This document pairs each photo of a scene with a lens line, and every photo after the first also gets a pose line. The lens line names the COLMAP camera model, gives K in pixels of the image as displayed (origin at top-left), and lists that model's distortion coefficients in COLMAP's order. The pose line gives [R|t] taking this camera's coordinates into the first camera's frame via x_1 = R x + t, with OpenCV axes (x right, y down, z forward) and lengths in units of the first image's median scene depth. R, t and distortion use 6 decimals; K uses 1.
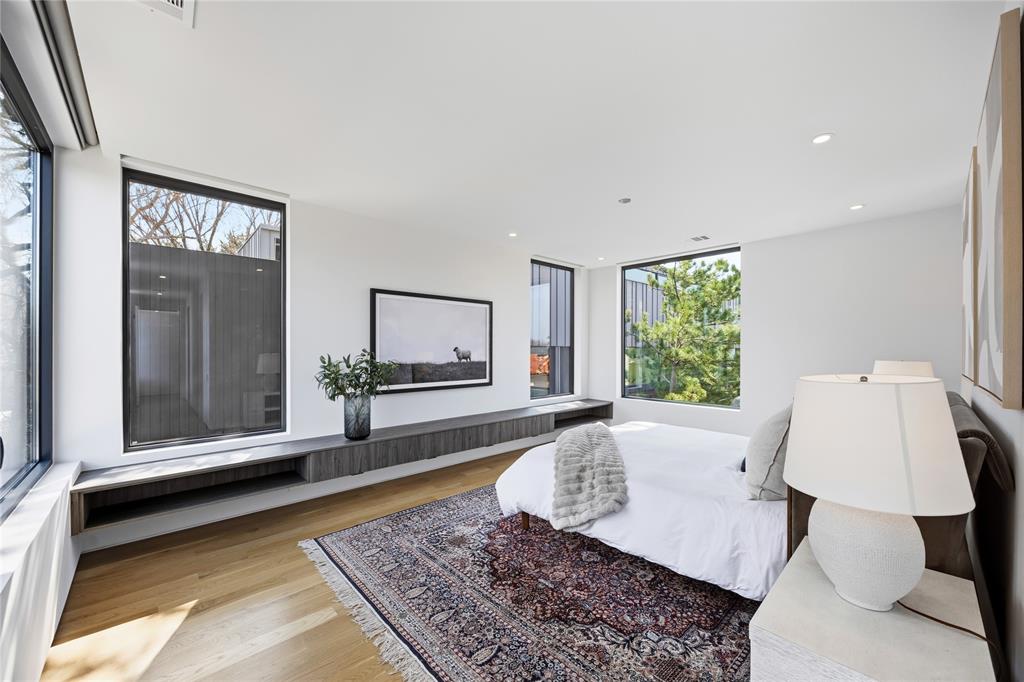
lens RADIAL K [[389.8, 0, 516.6], [0, 389.8, 342.6], [0, 0, 1]] dist [-0.002068, 0.000372]
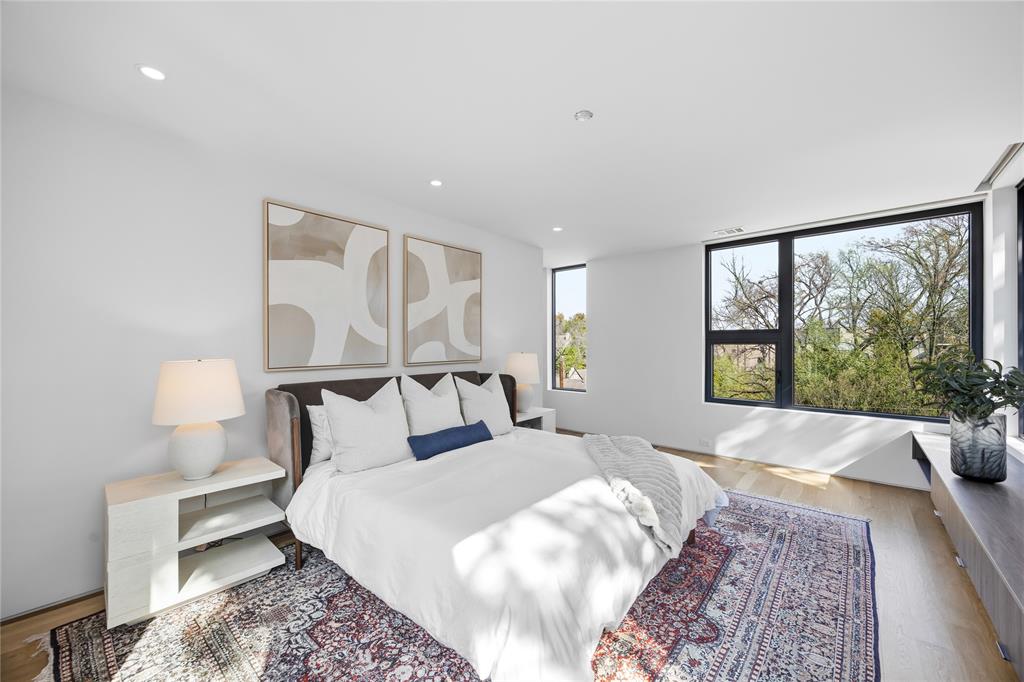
lens RADIAL K [[399.7, 0, 516.3], [0, 399.7, 344.5], [0, 0, 1]] dist [-0.001924, -0.000058]
pose [[-0.995325, -0.000786, -0.096575, 0.417672], [0.001187, 0.999792, -0.020372, 0.028780], [0.096571, -0.020392, -0.995117, 1.531444]]
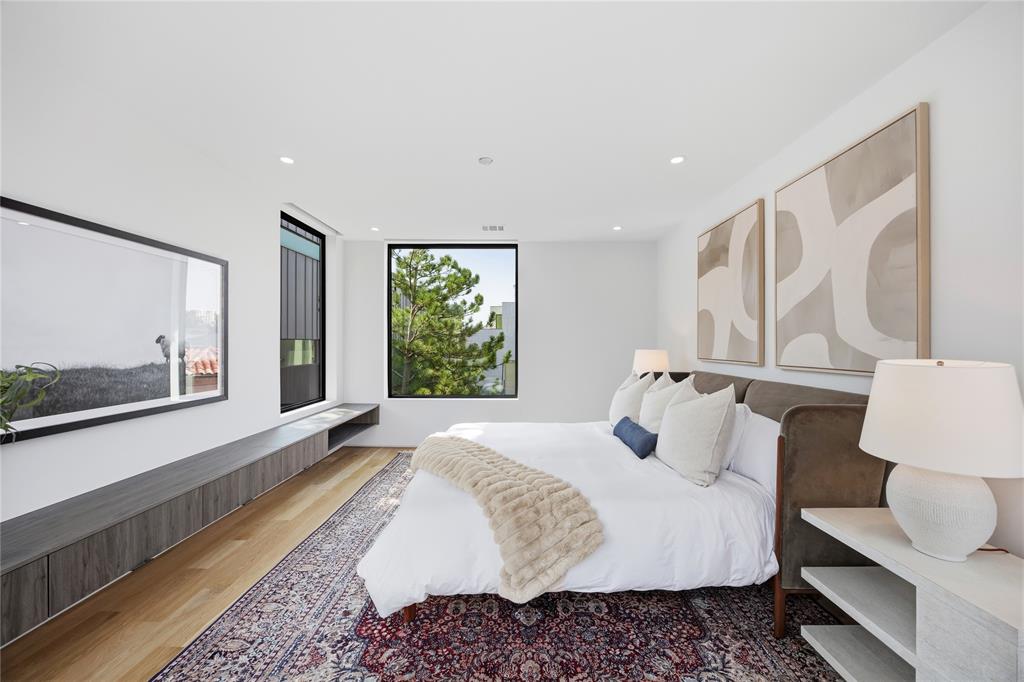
lens RADIAL K [[389.8, 0, 516.6], [0, 389.8, 342.6], [0, 0, 1]] dist [-0.002068, 0.000372]
pose [[0.690698, 0.001063, 0.723143, -0.257719], [-0.012788, 0.999860, 0.010745, 0.012145], [-0.723031, -0.016669, 0.690615, 0.357036]]
